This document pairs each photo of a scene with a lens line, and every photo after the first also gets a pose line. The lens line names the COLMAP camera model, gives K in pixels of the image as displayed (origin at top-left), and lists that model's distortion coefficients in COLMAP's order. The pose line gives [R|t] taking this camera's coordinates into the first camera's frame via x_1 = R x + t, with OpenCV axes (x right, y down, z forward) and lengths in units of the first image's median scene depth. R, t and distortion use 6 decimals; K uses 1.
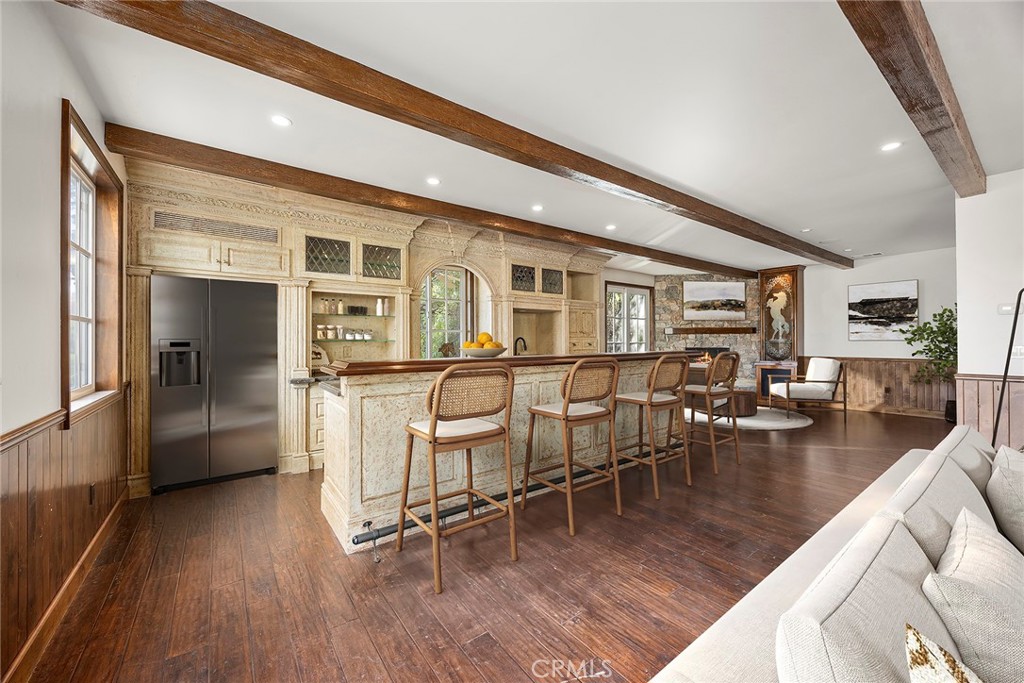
lens RADIAL K [[396.8, 0, 509.7], [0, 396.8, 342.5], [0, 0, 1]] dist [0.002591, 0.000456]
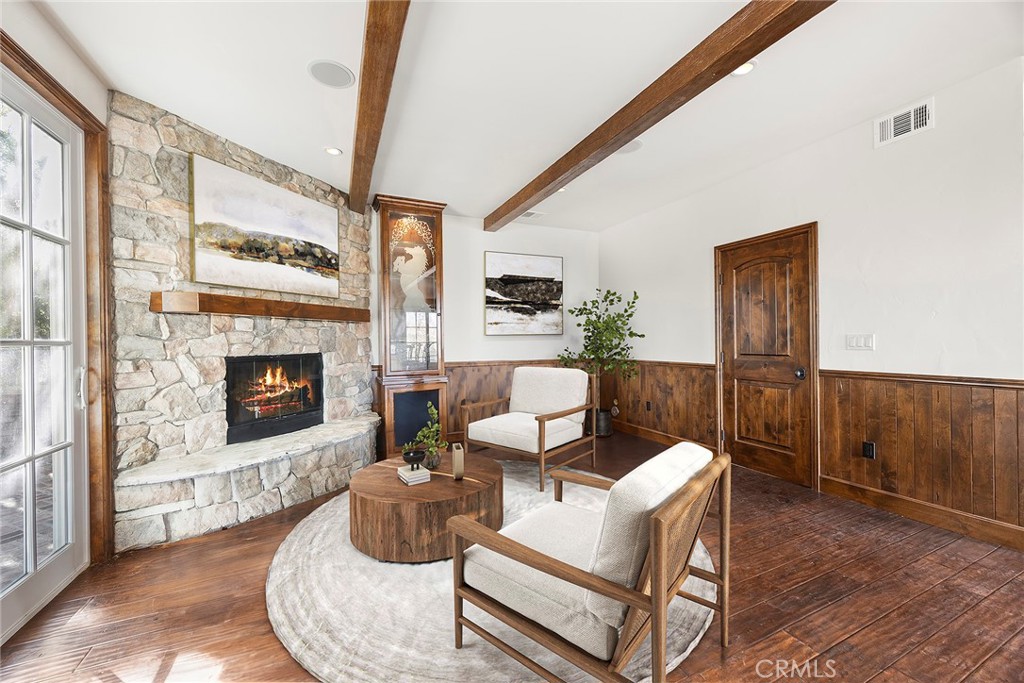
lens RADIAL K [[396.8, 0, 505.6], [0, 396.8, 335.7], [0, 0, 1]] dist [0.002591, 0.000456]
pose [[0.226319, -0.005033, 0.974040, 0.255899], [0.008529, 0.999959, 0.003185, -0.005788], [-0.974016, 0.007586, 0.226353, 1.038980]]
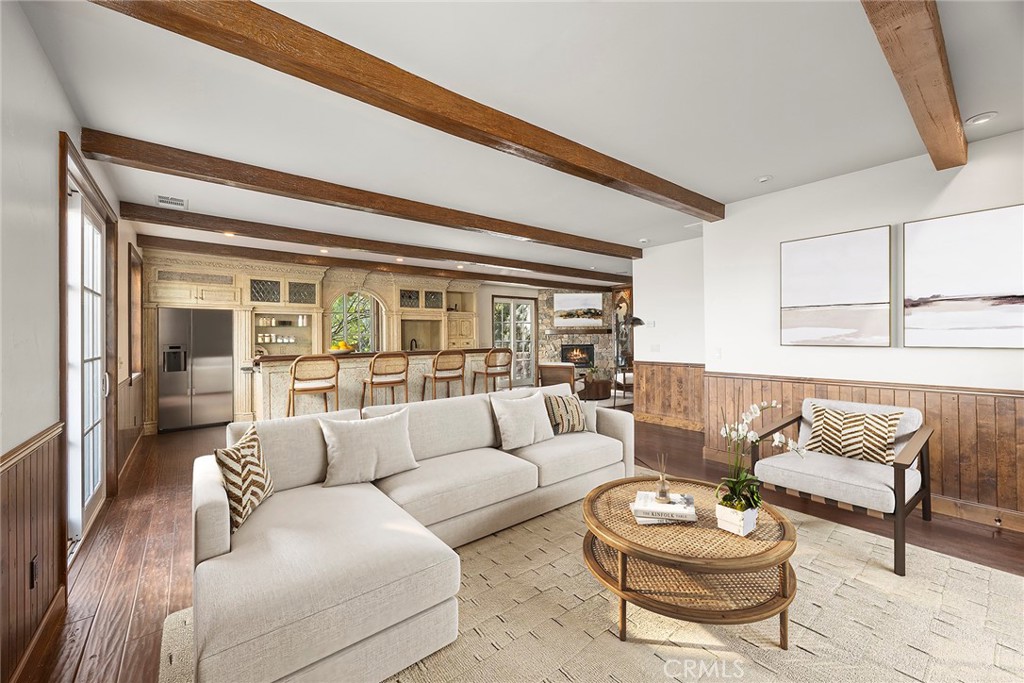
lens RADIAL K [[396.8, 0, 504.2], [0, 396.8, 338.5], [0, 0, 1]] dist [0.002591, 0.000456]
pose [[0.999651, -0.003737, 0.026143, 0.330767], [0.003604, 0.999980, 0.005117, -0.021004], [-0.026161, -0.005021, 0.999645, -0.449923]]
